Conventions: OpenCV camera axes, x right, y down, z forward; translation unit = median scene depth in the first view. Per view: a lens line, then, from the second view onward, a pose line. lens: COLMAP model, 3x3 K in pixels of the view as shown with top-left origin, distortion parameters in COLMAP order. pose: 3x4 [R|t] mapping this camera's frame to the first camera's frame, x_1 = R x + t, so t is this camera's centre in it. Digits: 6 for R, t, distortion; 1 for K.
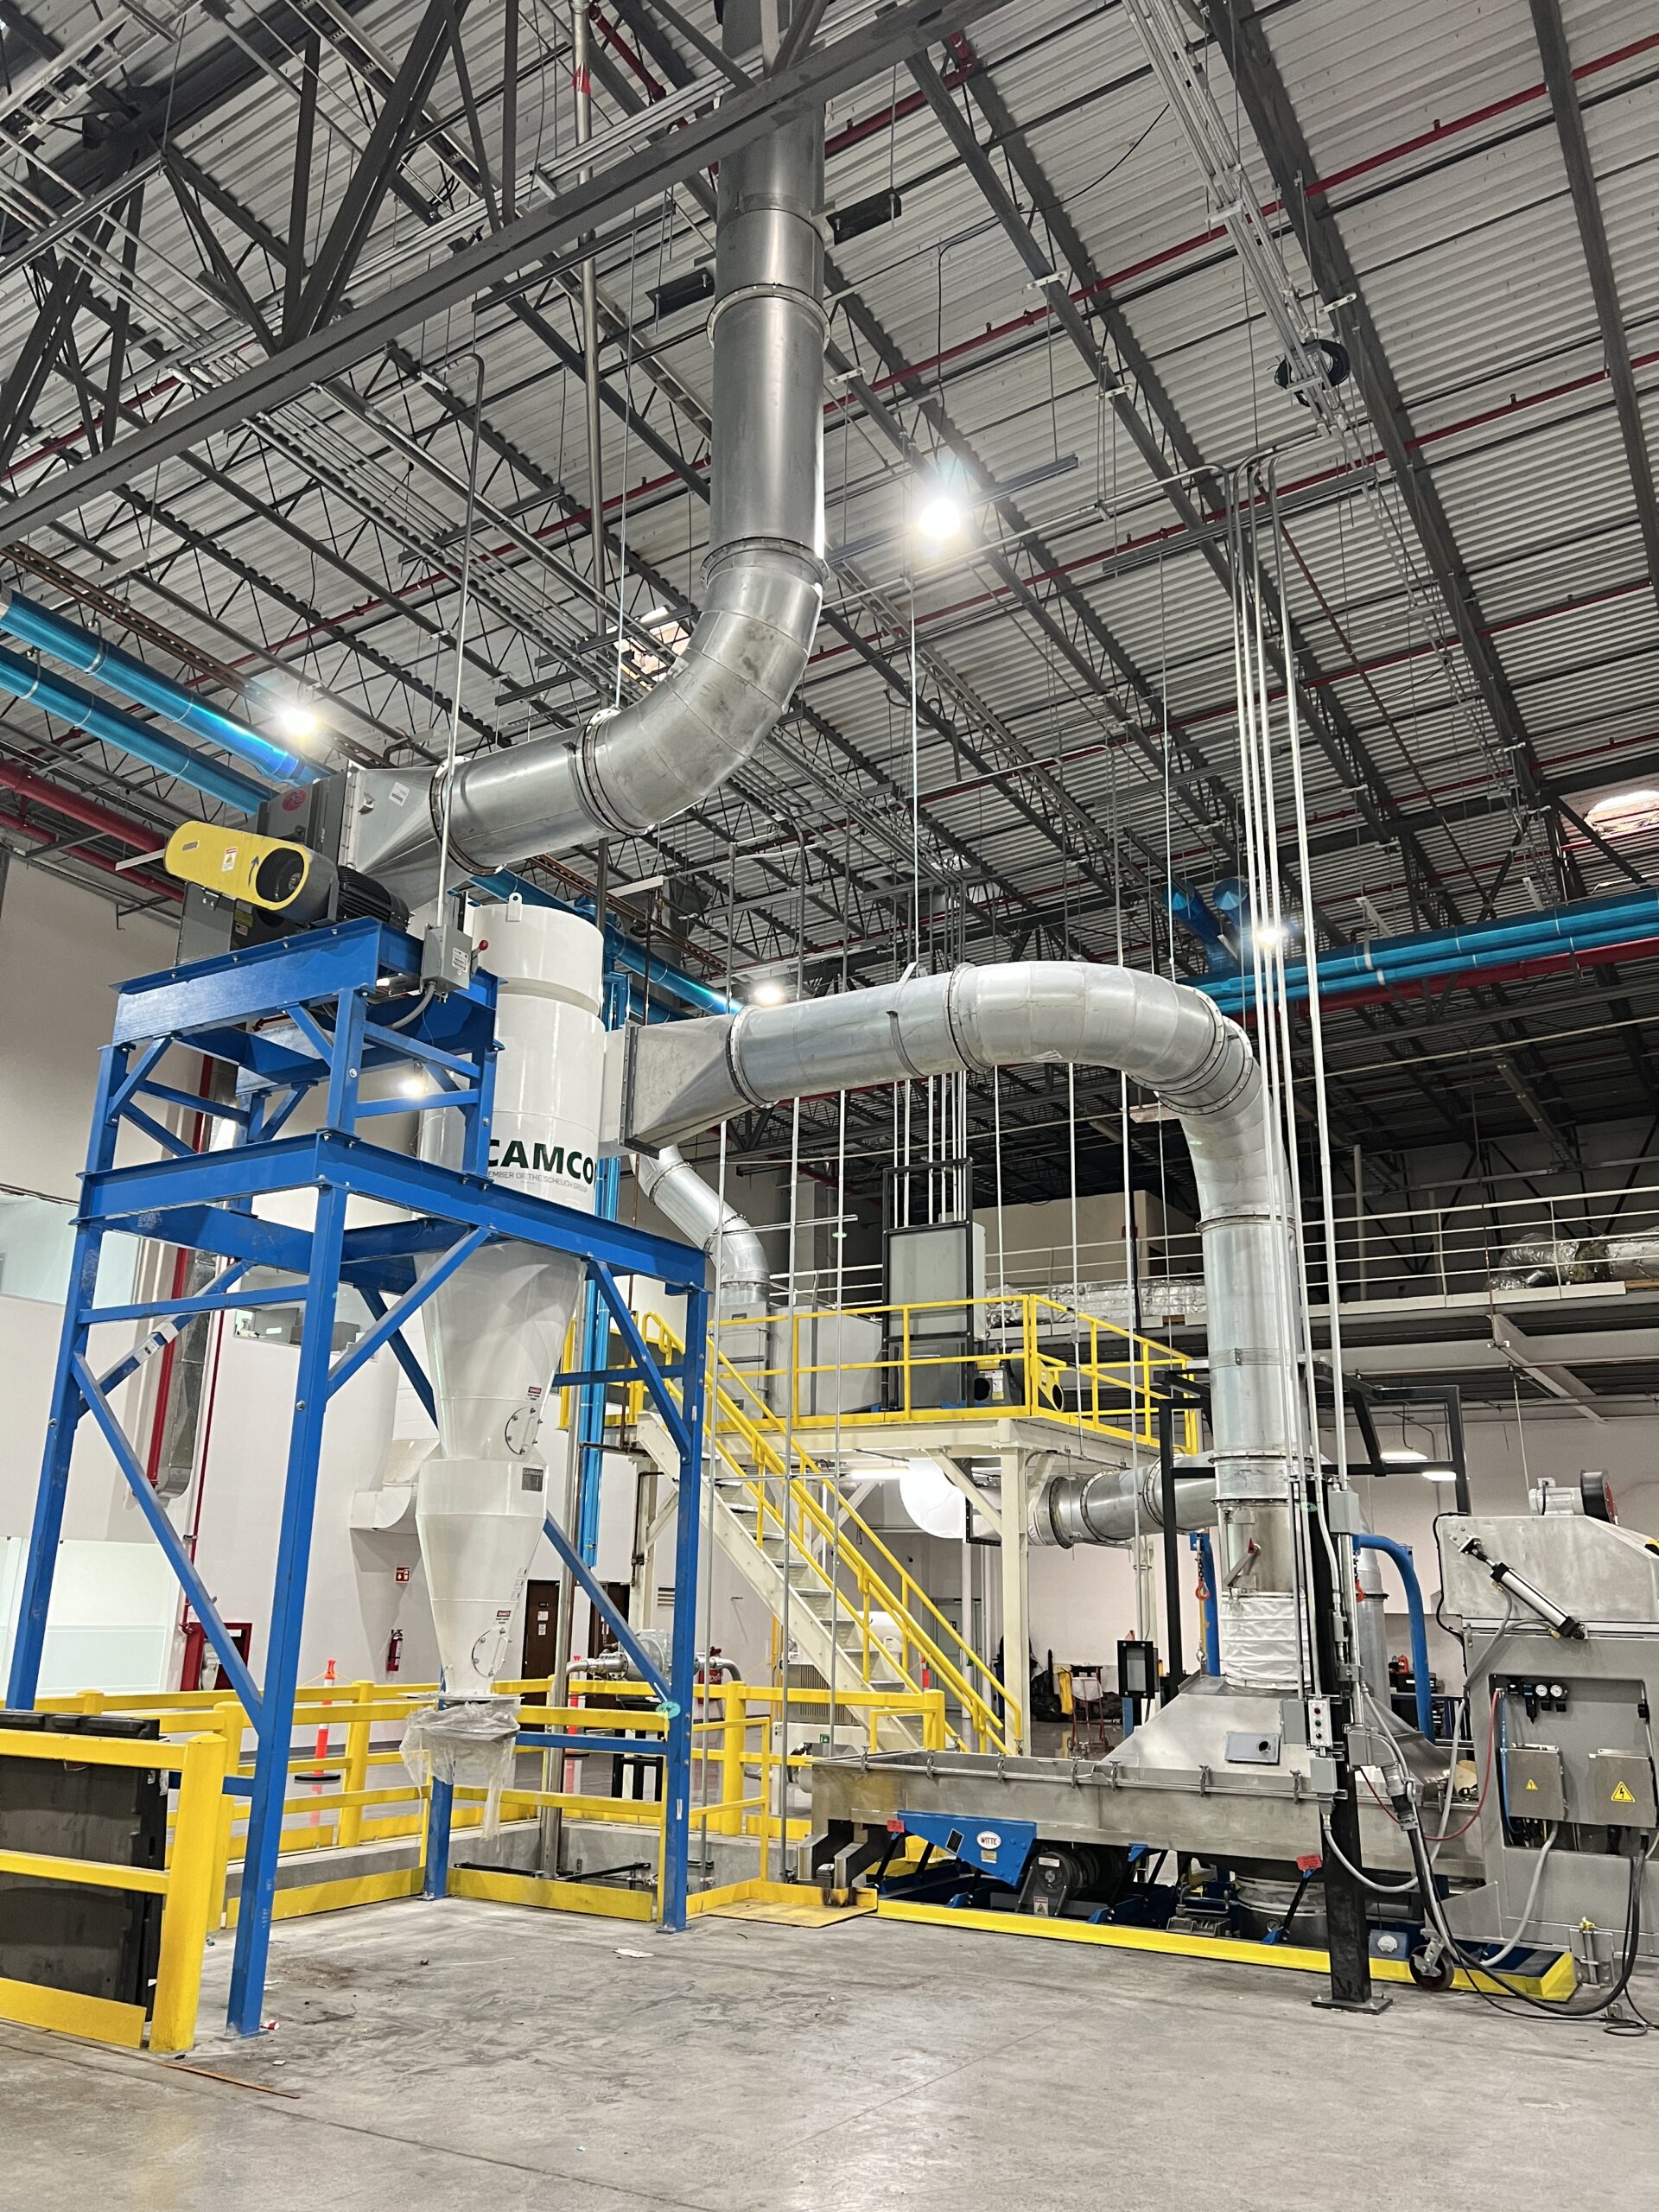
lens RADIAL K [[1670.8, 0, 807.7], [0, 1670.8, 1123.9], [0, 0, 1]] dist [0.046659, -0.048108]
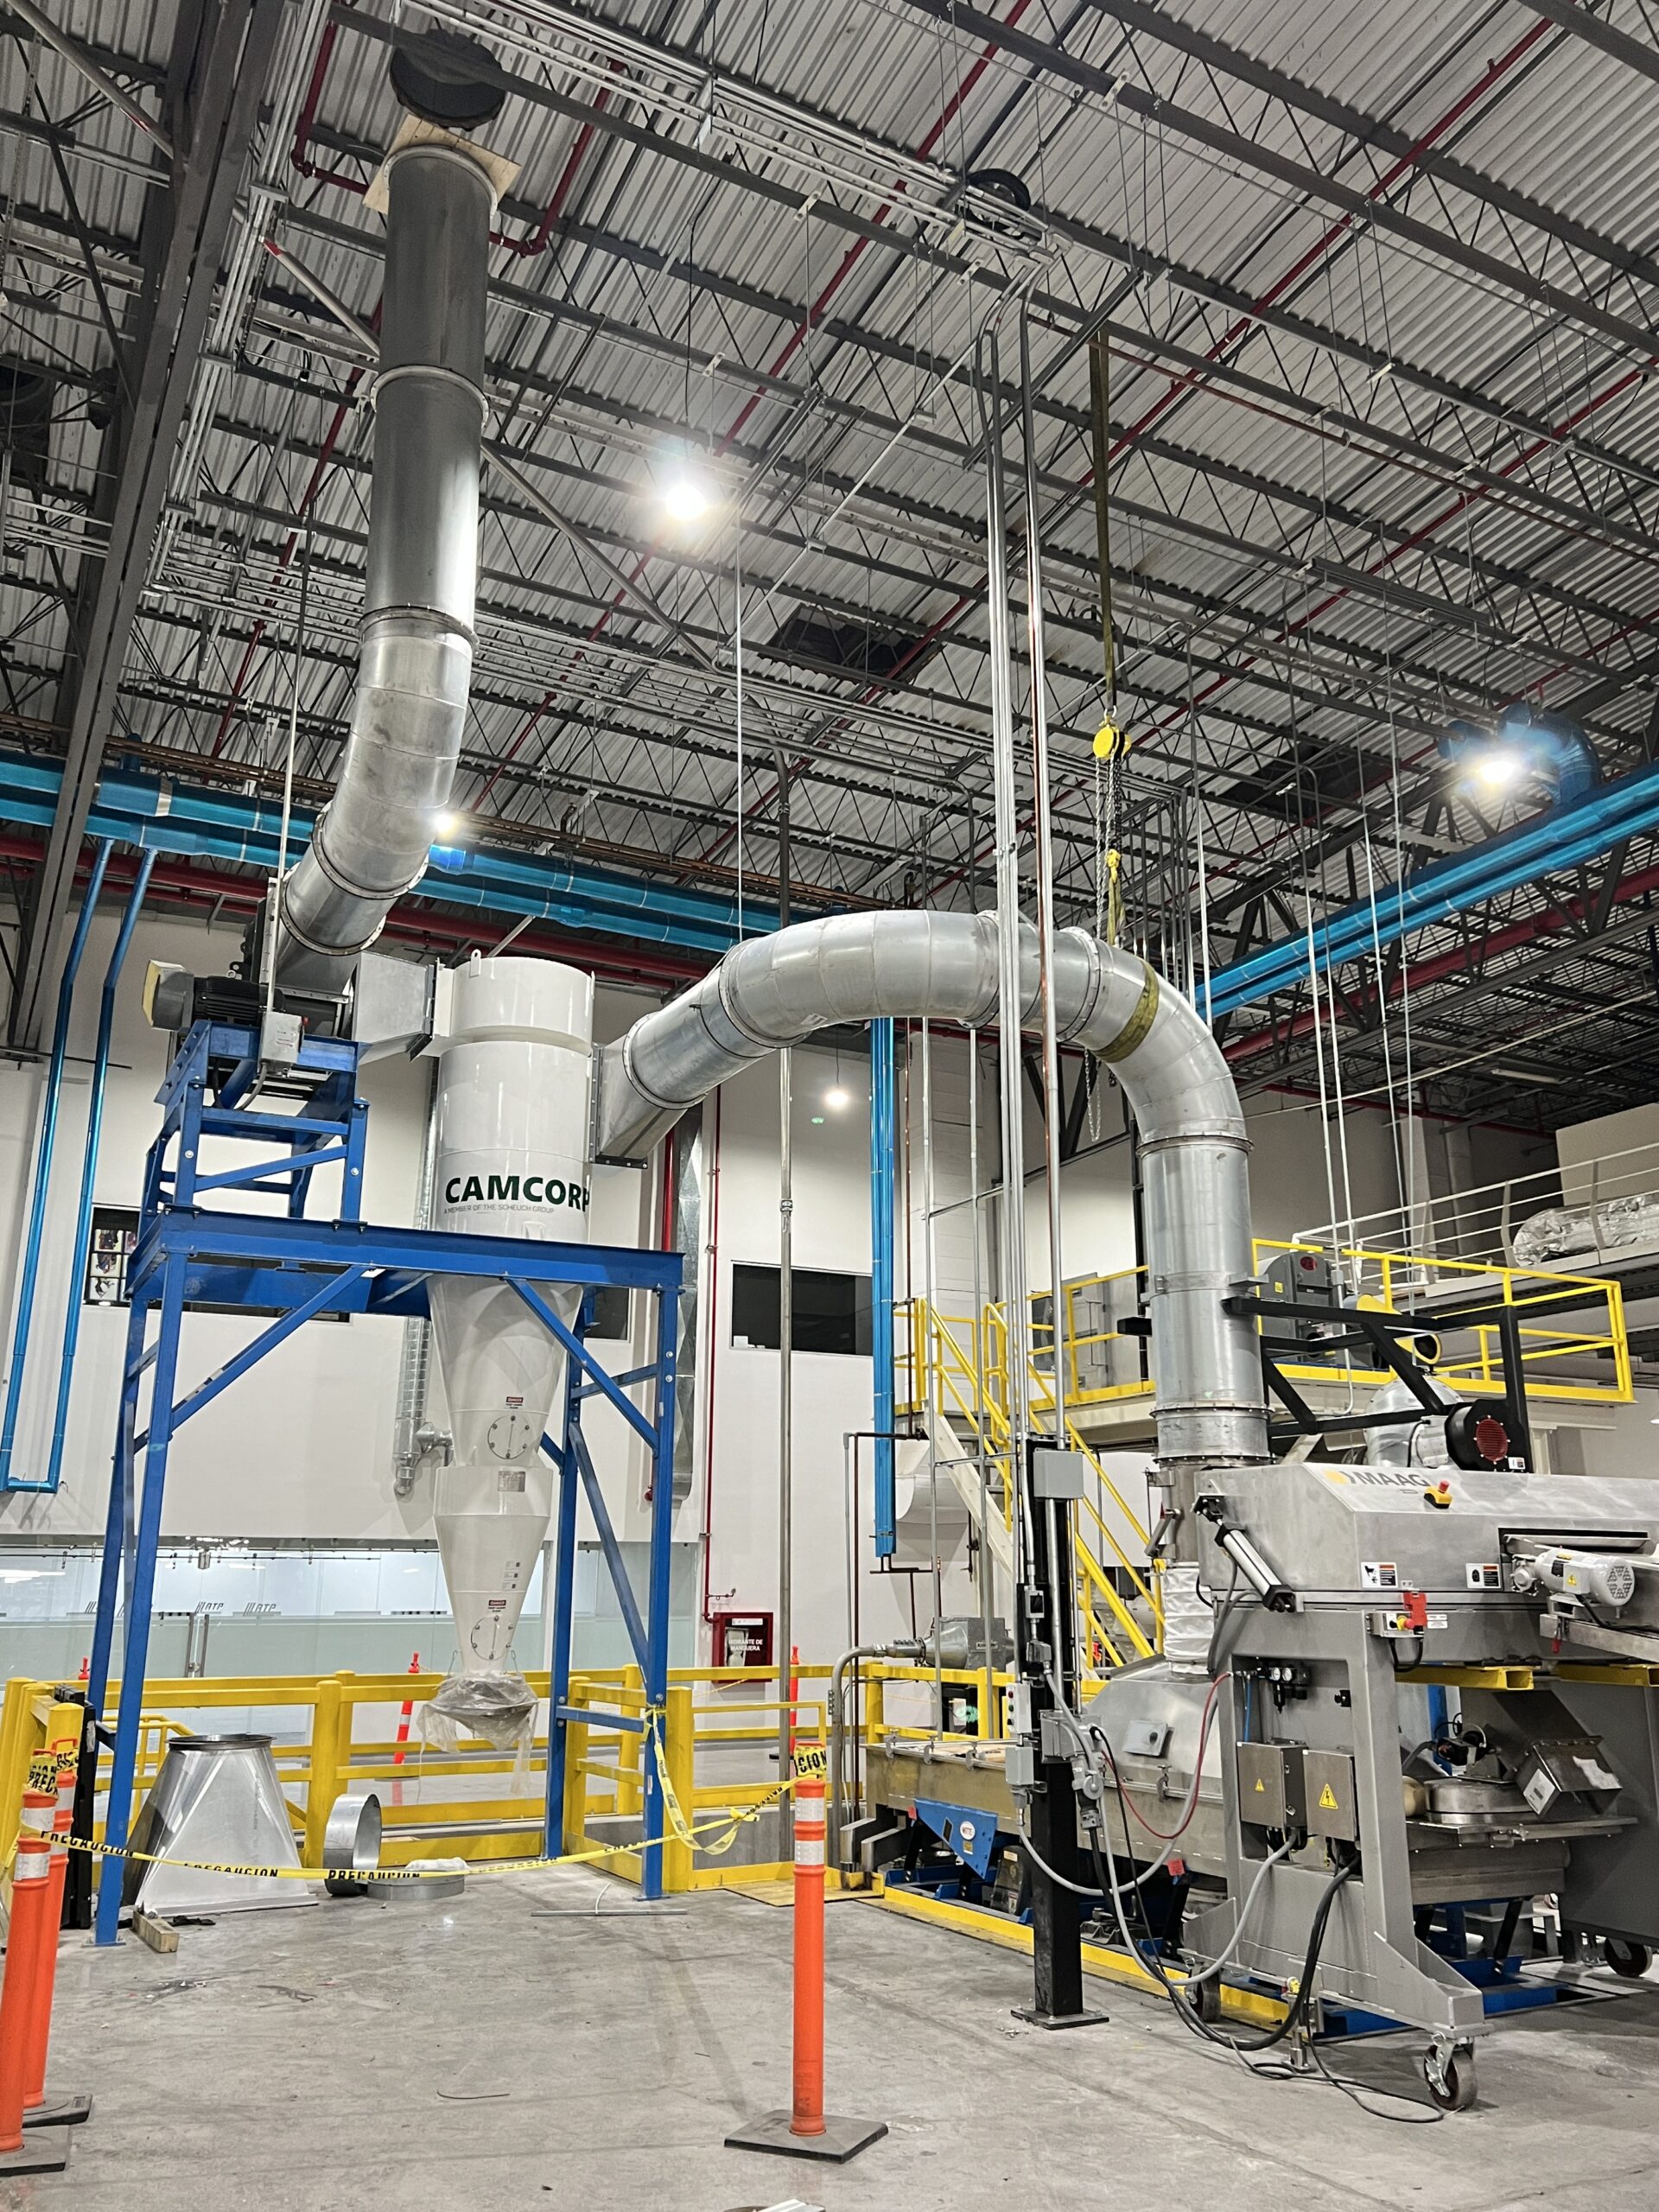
lens RADIAL K [[1746.5, 0, 841.0], [0, 1746.5, 1119.7], [0, 0, 1]] dist [0.049740, -0.050037]
pose [[0.856061, -0.151249, -0.494251, 0.606026], [0.158727, 0.986951, -0.027103, 0.042814], [0.491901, -0.055249, 0.868897, 0.119090]]
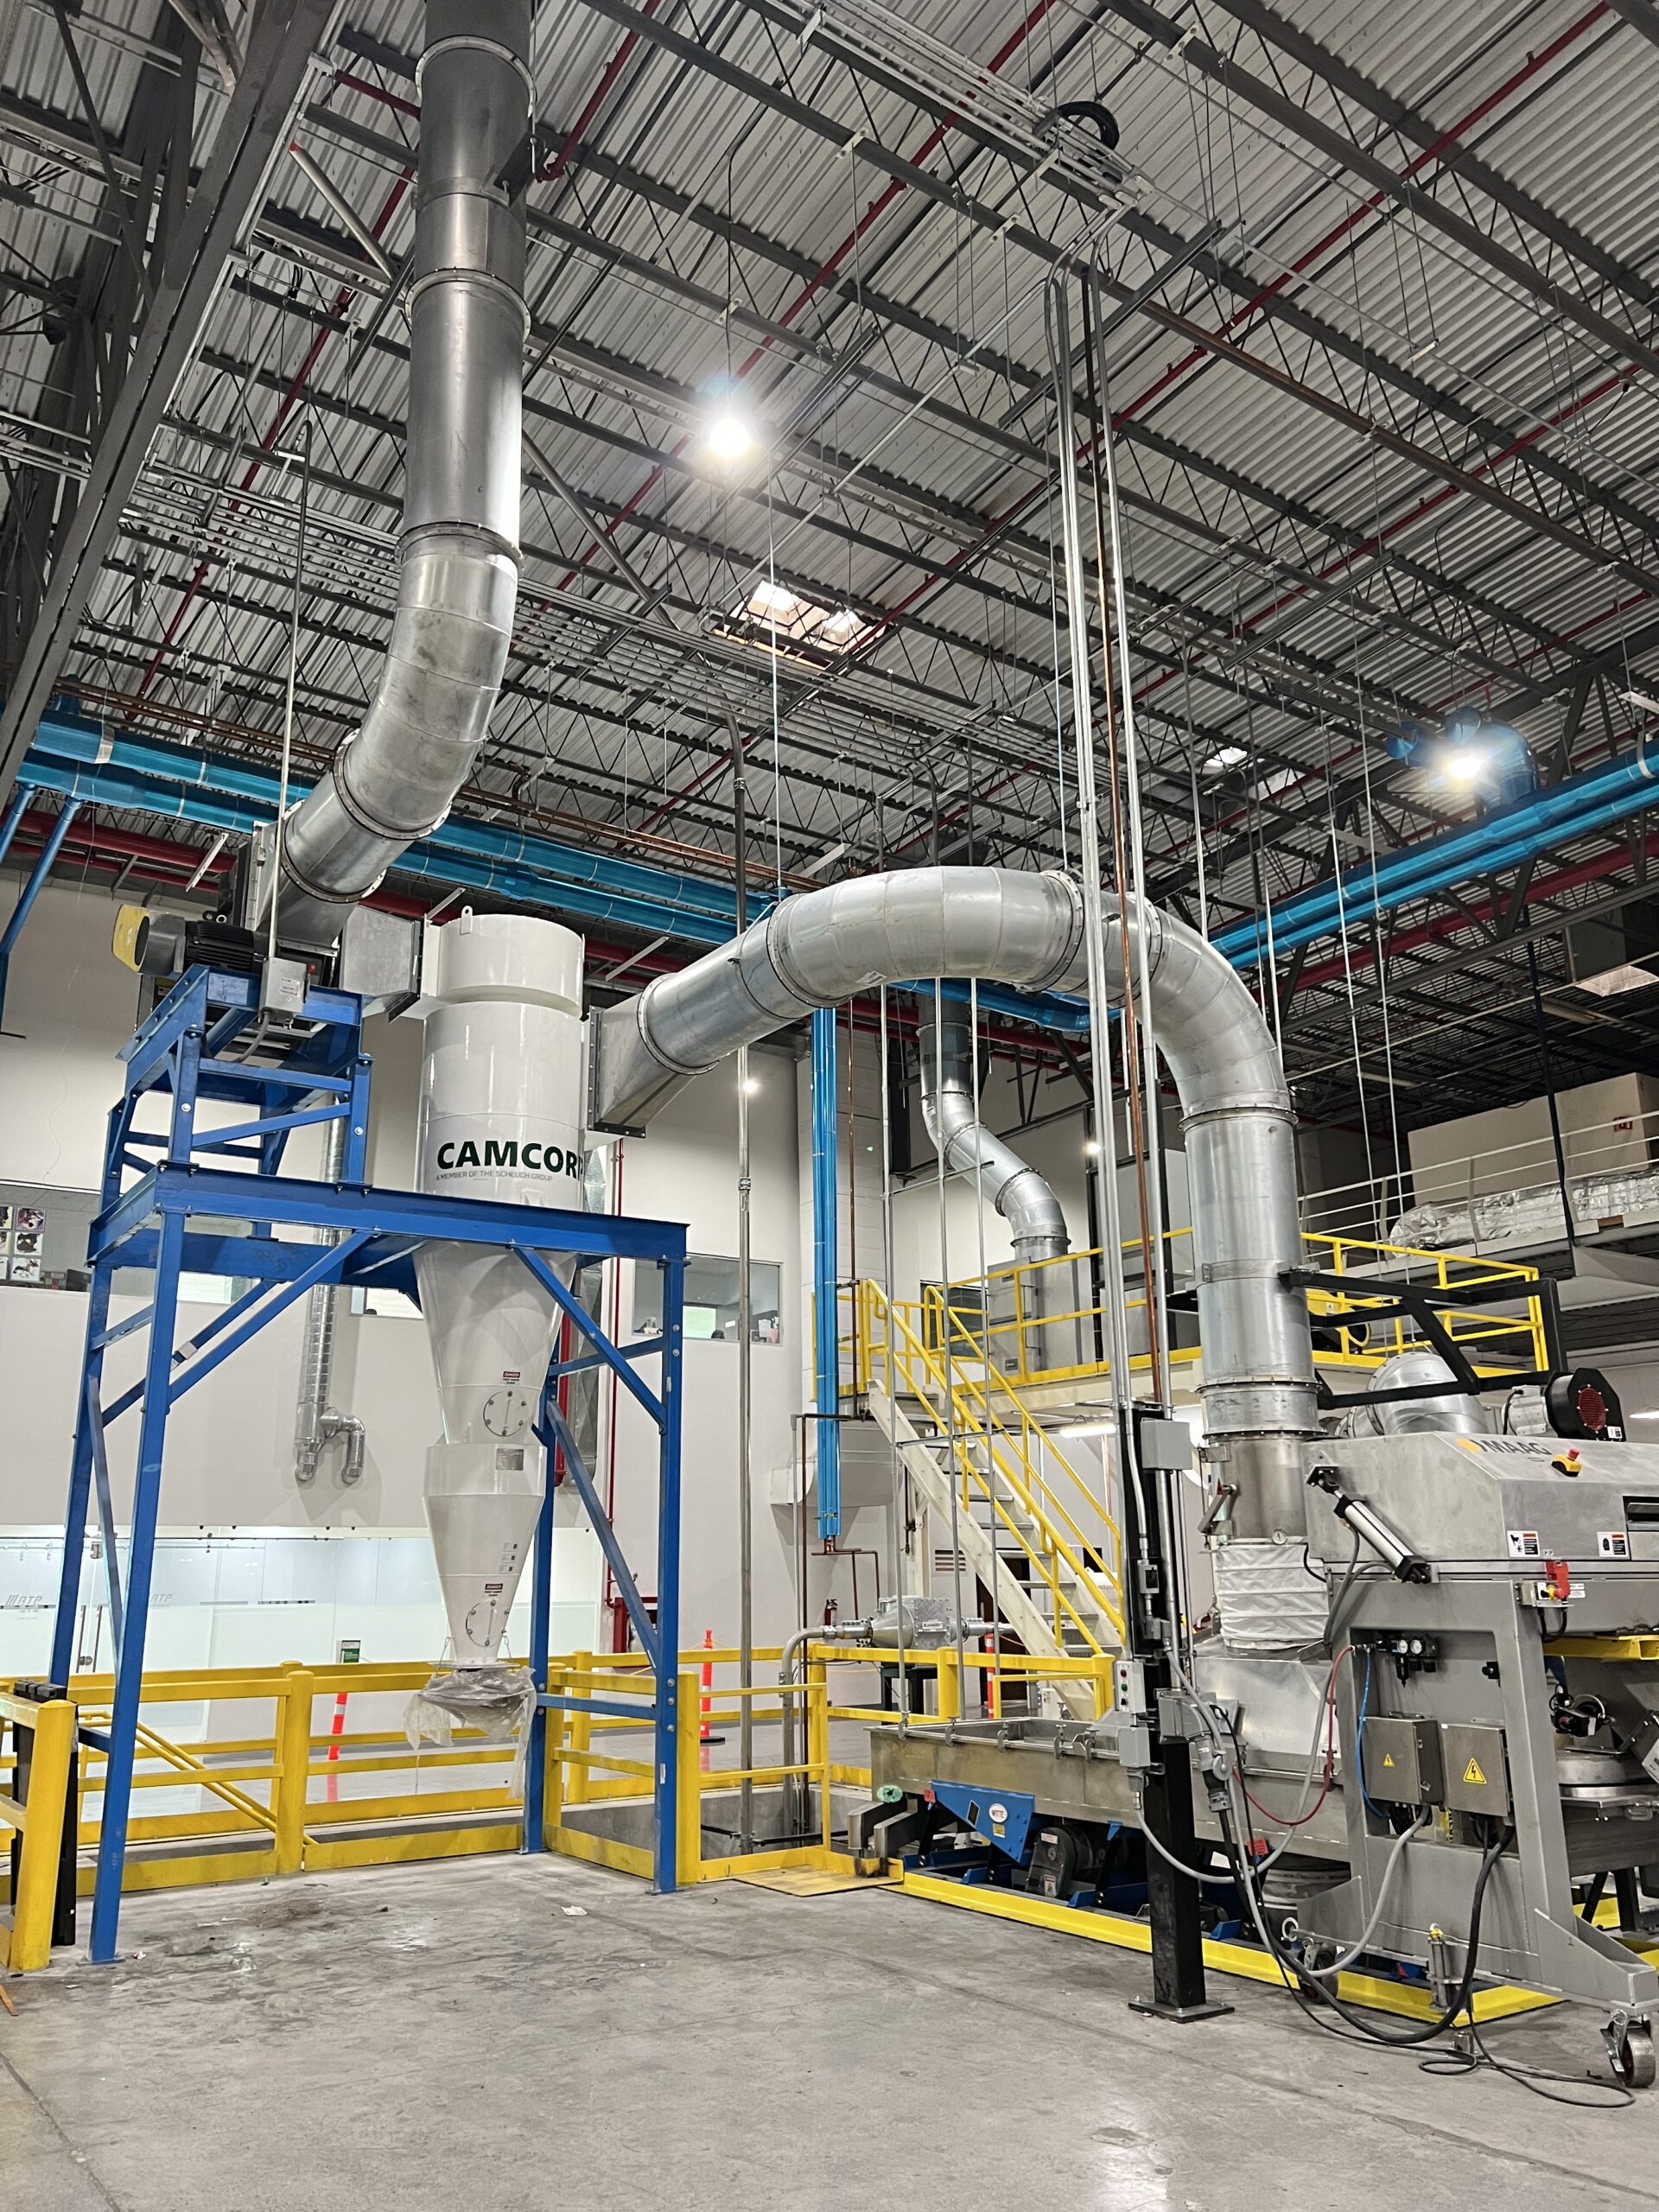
lens RADIAL K [[1670.8, 0, 818.5], [0, 1670.8, 1129.0], [0, 0, 1]] dist [0.046659, -0.048108]
pose [[0.904919, -0.136043, -0.403254, 0.449542], [0.144147, 0.989502, -0.010349, 0.044913], [0.400429, -0.048763, 0.915030, 0.123648]]
